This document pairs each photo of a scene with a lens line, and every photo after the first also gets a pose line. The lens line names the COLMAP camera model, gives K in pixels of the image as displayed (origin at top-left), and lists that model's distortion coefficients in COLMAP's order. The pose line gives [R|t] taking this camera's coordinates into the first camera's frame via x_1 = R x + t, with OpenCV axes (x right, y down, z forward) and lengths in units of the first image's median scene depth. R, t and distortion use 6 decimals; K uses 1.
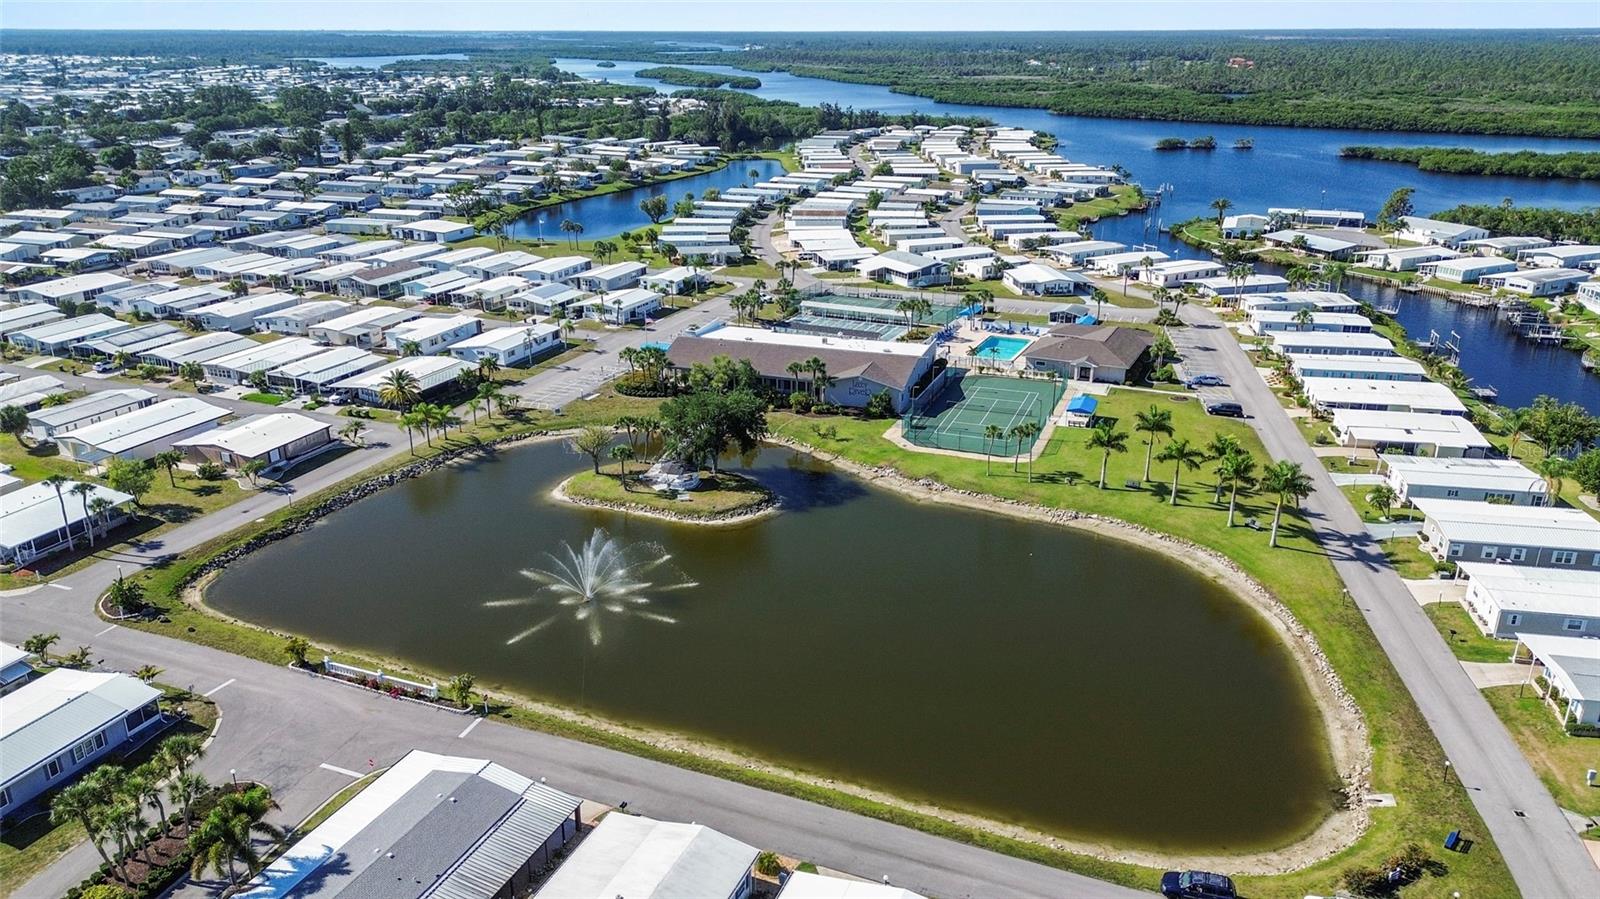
lens RADIAL K [[1123.9, 0, 800.0], [0, 1123.9, 449.5], [0, 0, 1]] dist [0.076236, -0.083372]
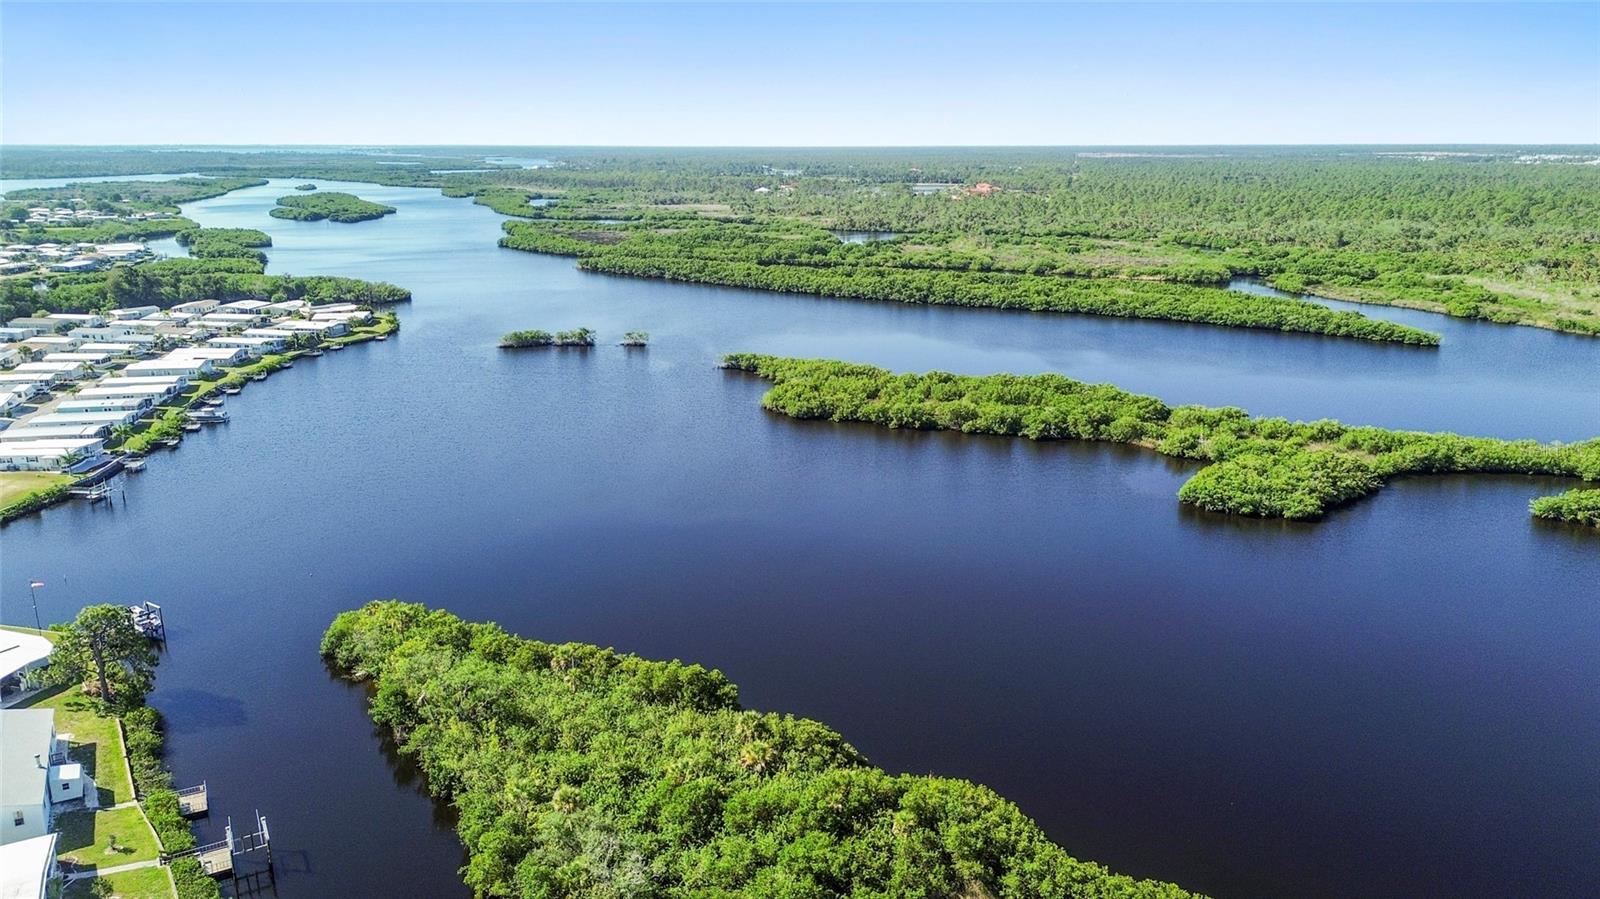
lens RADIAL K [[1123.9, 0, 800.0], [0, 1123.9, 449.5], [0, 0, 1]] dist [0.076236, -0.083372]
pose [[0.996596, -0.021763, 0.079512, 0.642642], [0.028912, 0.995531, -0.089901, -0.207641], [-0.077200, 0.091894, 0.992772, 0.491045]]
